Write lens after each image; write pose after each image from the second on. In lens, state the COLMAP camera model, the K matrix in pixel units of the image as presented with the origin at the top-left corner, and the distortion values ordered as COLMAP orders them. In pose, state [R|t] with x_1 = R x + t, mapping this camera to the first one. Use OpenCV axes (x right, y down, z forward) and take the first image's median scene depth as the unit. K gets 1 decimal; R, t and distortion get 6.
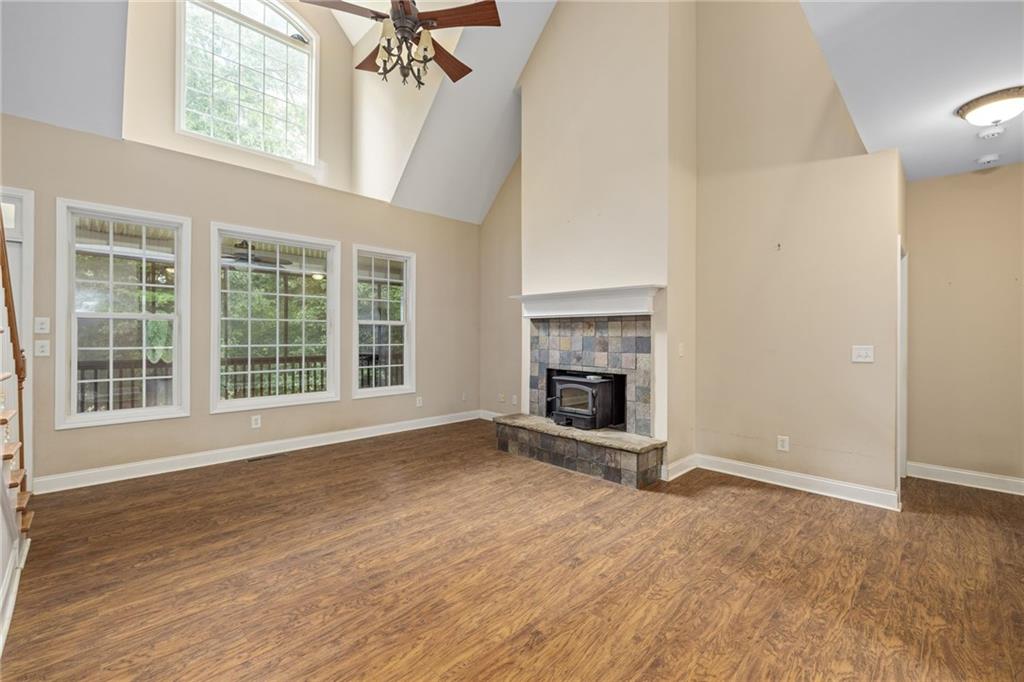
lens RADIAL K [[431.2, 0, 509.8], [0, 431.2, 328.5], [0, 0, 1]] dist [0.001706, 0.000685]
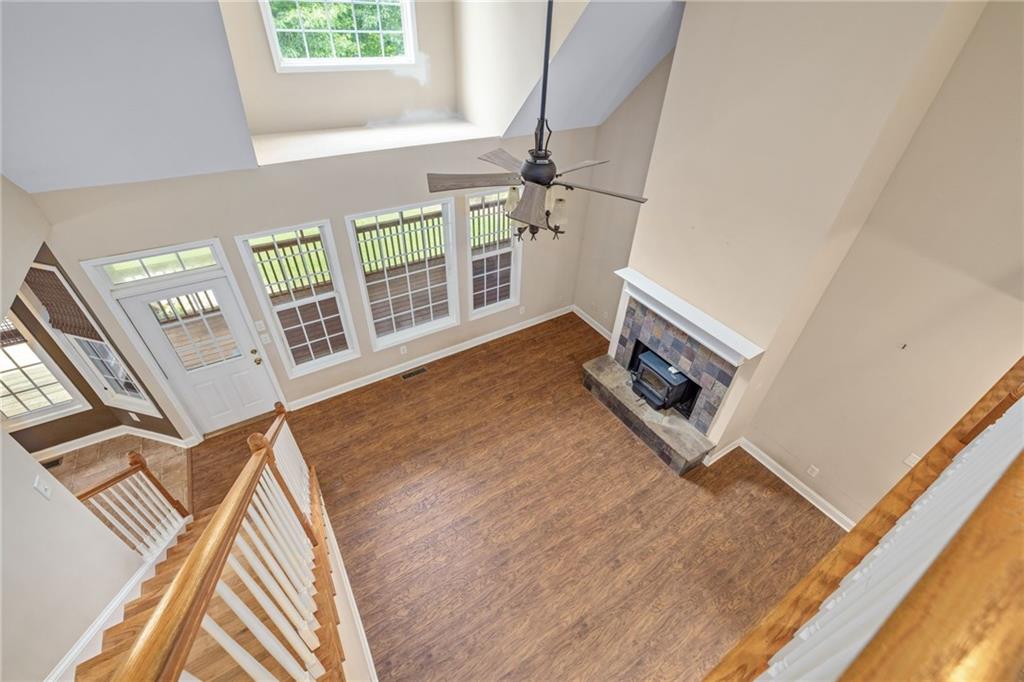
lens RADIAL K [[431.2, 0, 509.8], [0, 431.2, 328.5], [0, 0, 1]] dist [0.001706, 0.000685]
pose [[0.976479, 0.153548, -0.151365, -0.121942], [-0.028747, 0.788475, 0.614394, -1.050136], [0.213687, -0.595592, 0.774344, 0.127139]]
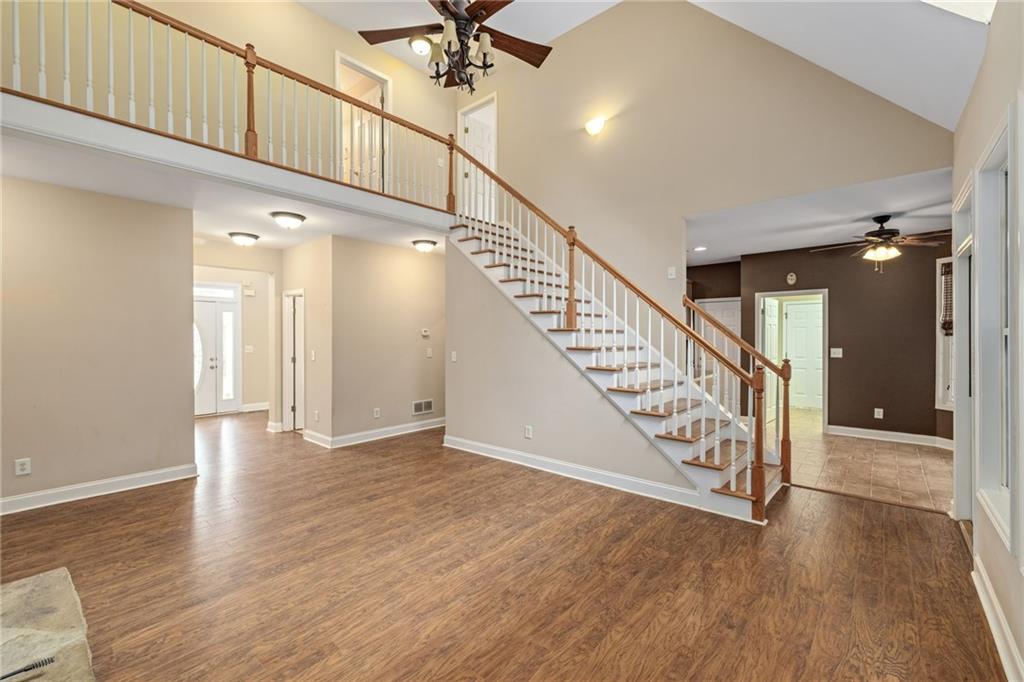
lens RADIAL K [[431.2, 0, 509.8], [0, 431.2, 328.5], [0, 0, 1]] dist [0.001706, 0.000685]
pose [[-0.996843, -0.003974, -0.079304, -0.284215], [-0.001242, 0.999405, -0.034465, -0.017350], [0.079394, -0.034258, -0.996254, 2.034103]]
